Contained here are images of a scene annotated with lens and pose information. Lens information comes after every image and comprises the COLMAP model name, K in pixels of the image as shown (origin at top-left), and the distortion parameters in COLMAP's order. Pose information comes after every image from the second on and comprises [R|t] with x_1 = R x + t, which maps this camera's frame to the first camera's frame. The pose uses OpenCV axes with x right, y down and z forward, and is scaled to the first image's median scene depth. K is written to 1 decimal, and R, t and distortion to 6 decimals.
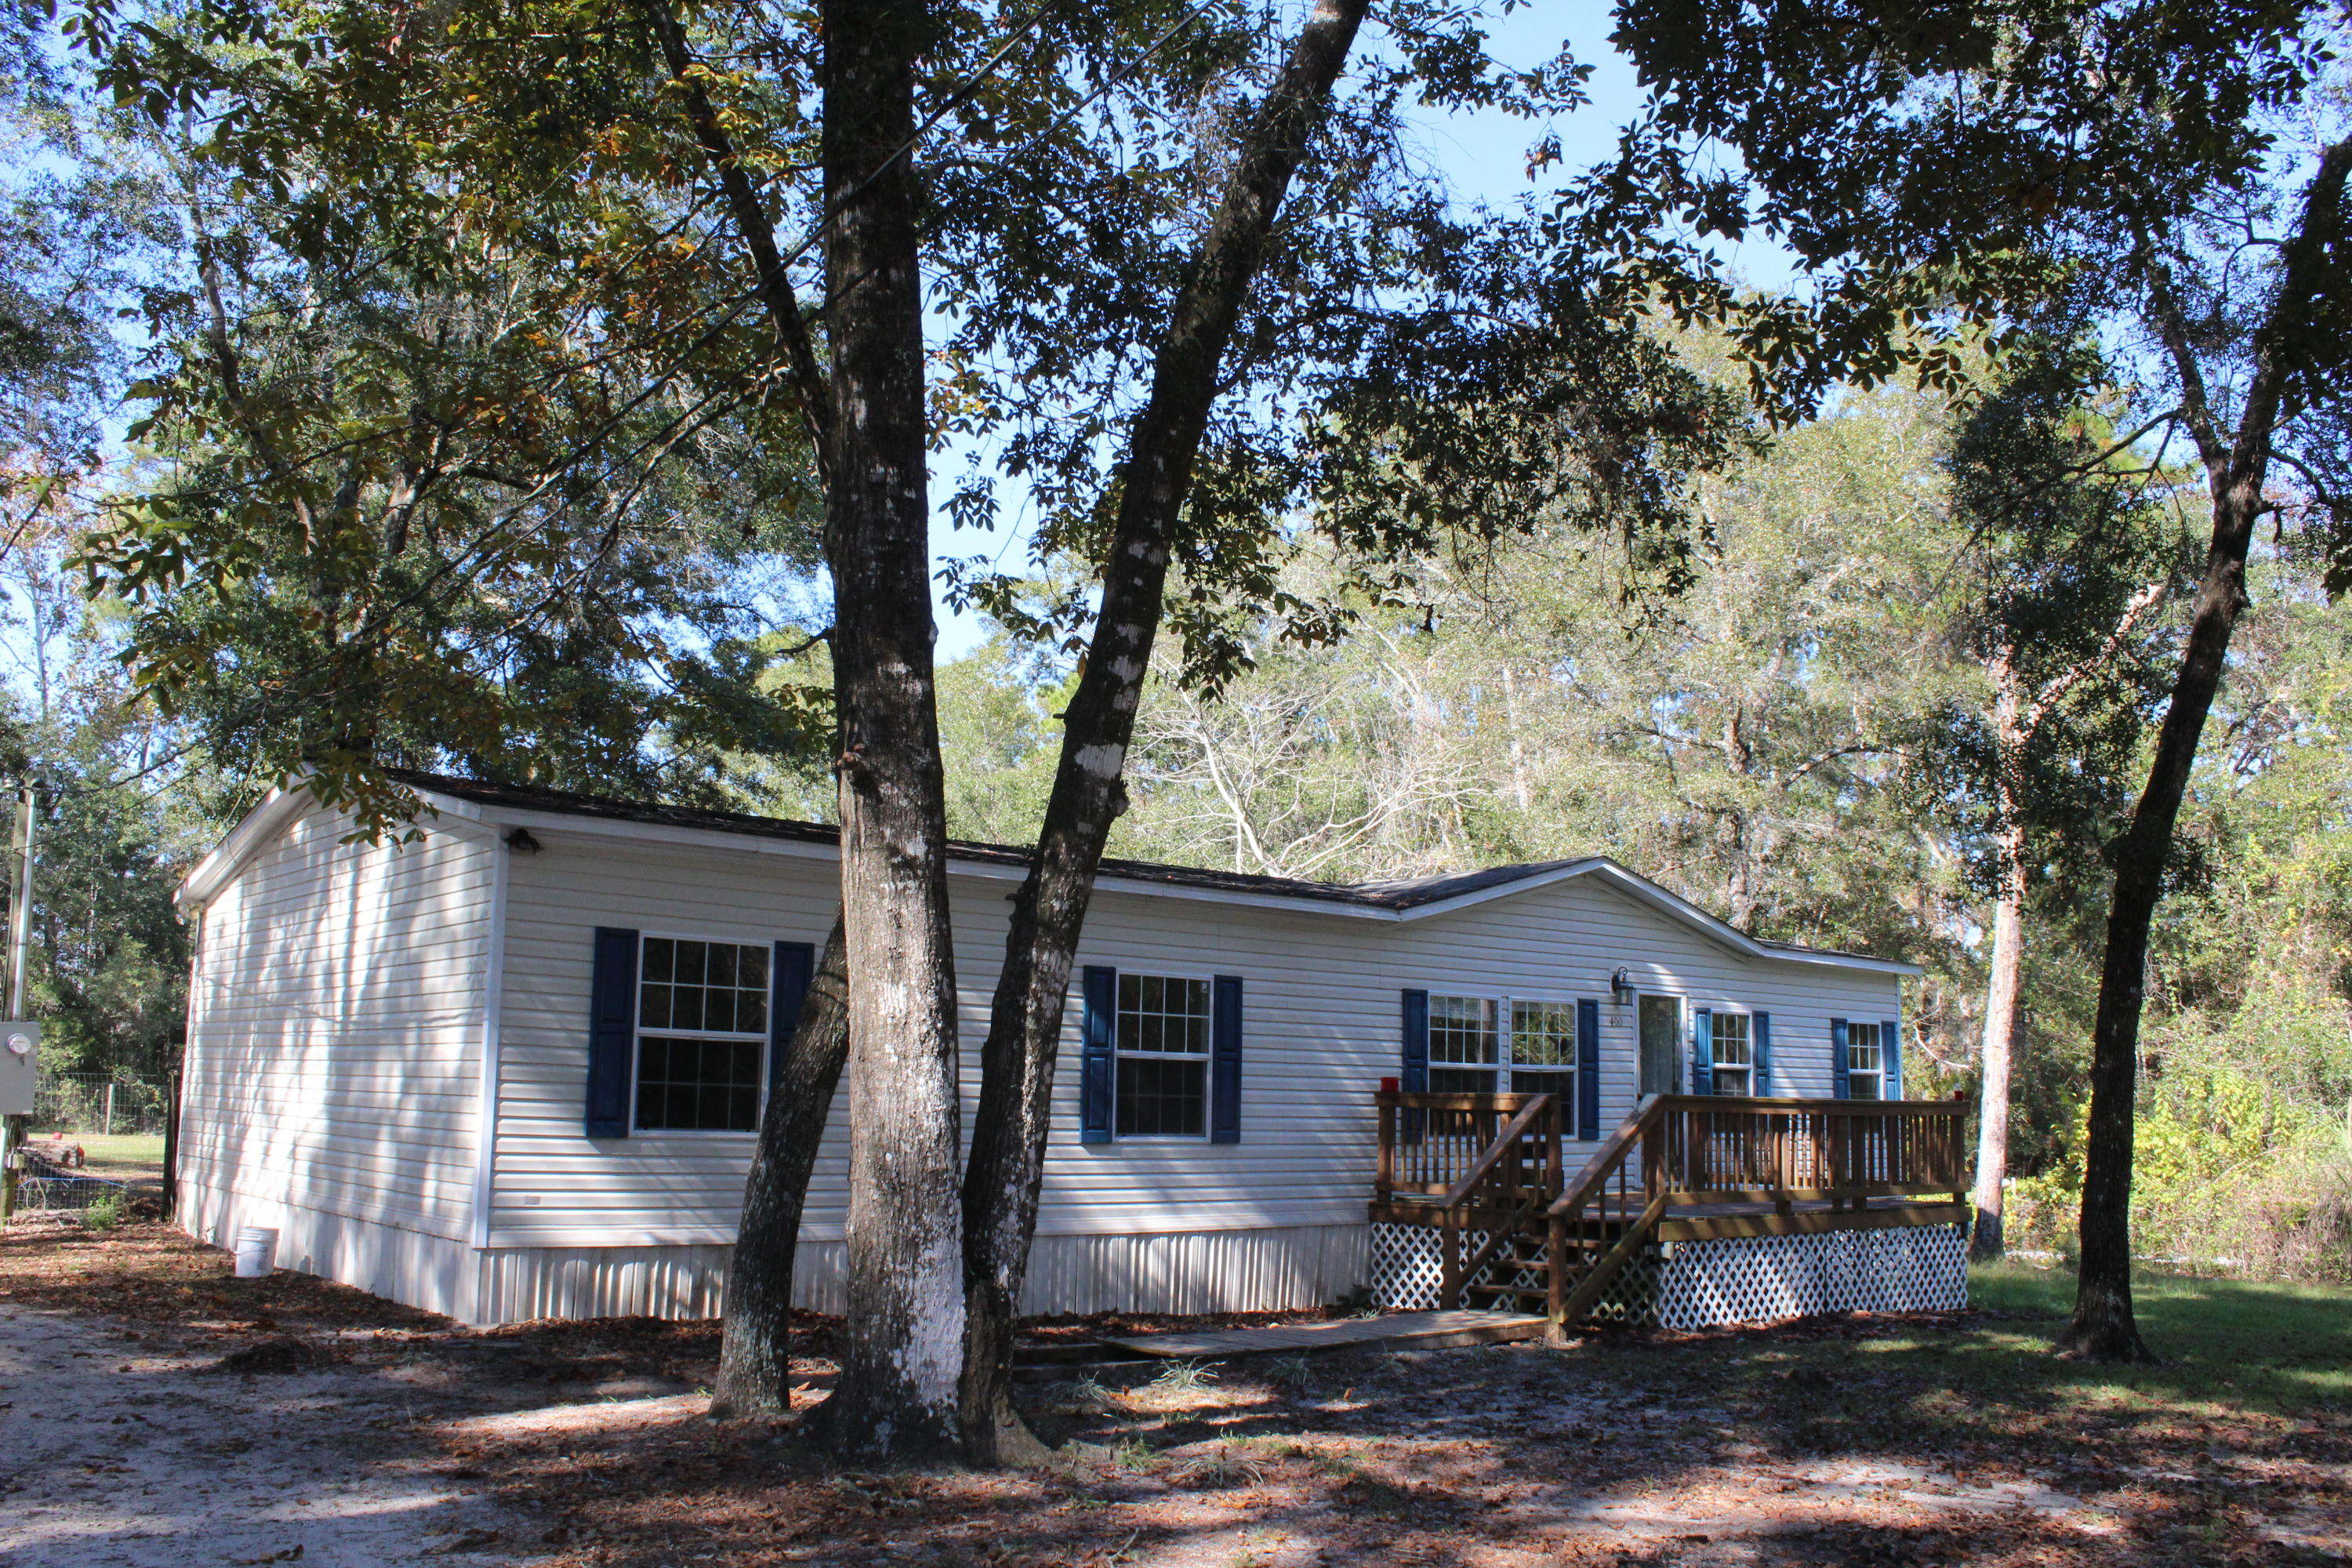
lens RADIAL K [[1997.8, 0, 1176.0], [0, 1997.8, 784.0], [0, 0, 1]] dist [-0.156853, 0.166468]
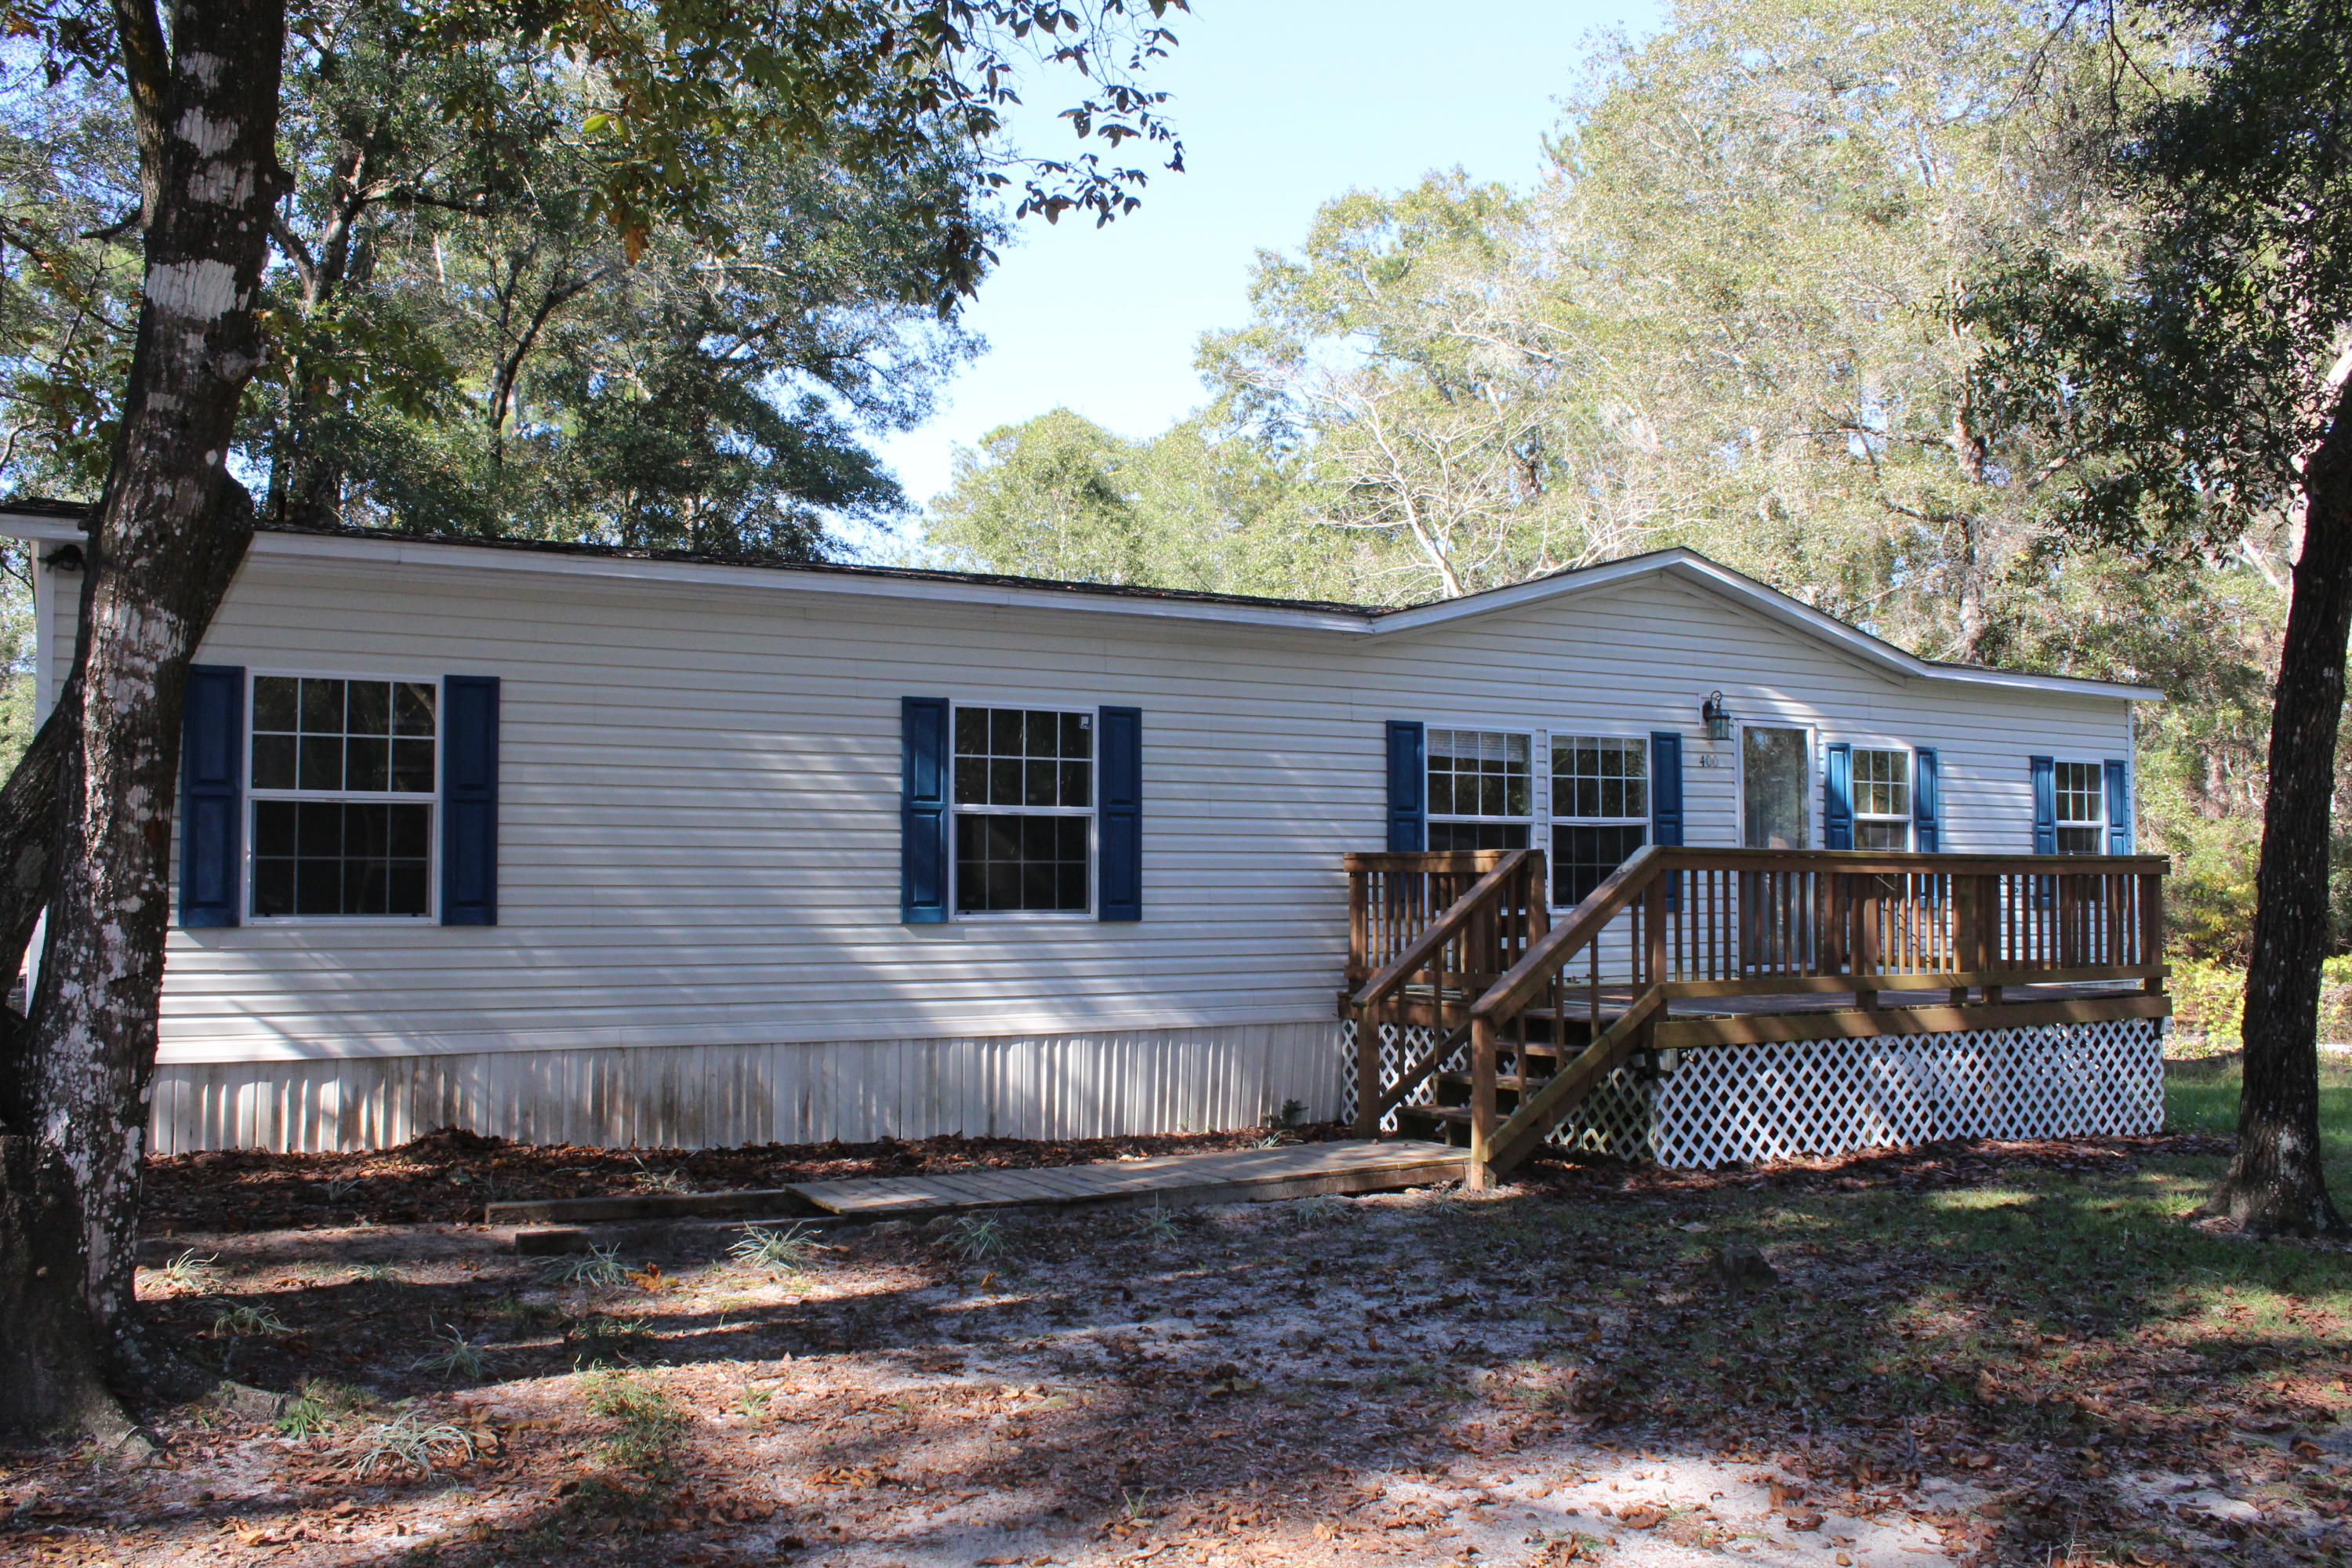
lens RADIAL K [[1997.8, 0, 1176.0], [0, 1997.8, 784.0], [0, 0, 1]] dist [-0.156853, 0.166468]
pose [[0.983892, -0.028751, -0.176437, 0.184476], [0.047085, 0.993810, 0.100624, 0.049309], [0.172452, -0.107311, 0.979155, 0.242547]]
